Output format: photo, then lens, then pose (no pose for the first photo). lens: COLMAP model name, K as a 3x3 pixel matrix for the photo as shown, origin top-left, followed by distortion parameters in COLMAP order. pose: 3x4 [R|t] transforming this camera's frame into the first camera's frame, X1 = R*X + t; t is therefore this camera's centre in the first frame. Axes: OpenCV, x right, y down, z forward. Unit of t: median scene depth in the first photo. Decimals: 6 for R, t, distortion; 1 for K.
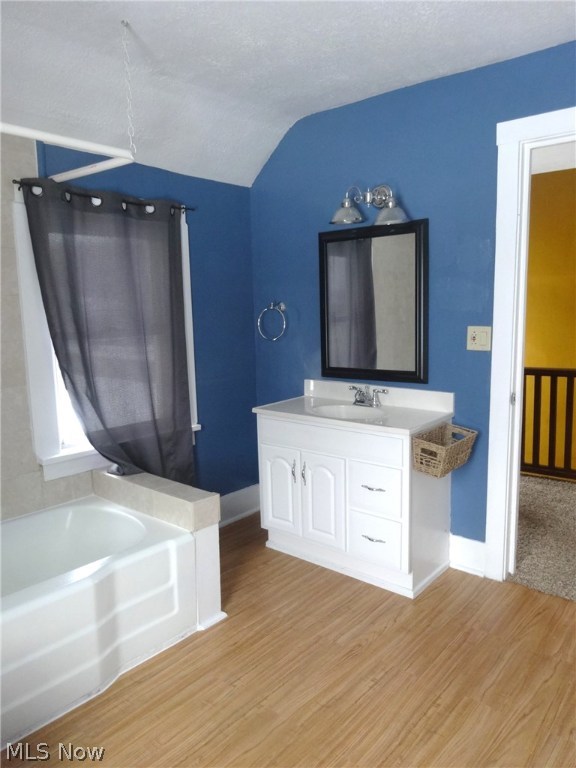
lens RADIAL K [[563.4, 0, 288.0], [0, 563.4, 384.0], [0, 0, 1]] dist [-0.000205, -0.000547]
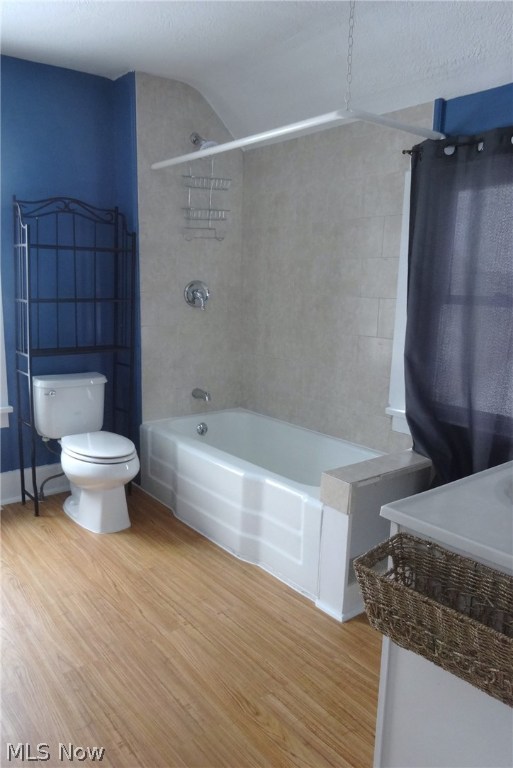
lens RADIAL K [[558.0, 0, 208.8], [0, 558.0, 384.9], [0, 0, 1]] dist [-0.001258, -0.000926]
pose [[-0.233589, 0.198246, -0.951911, 0.858317], [-0.147312, 0.960478, 0.236179, -0.147799], [0.961112, 0.195397, -0.195153, 1.106494]]
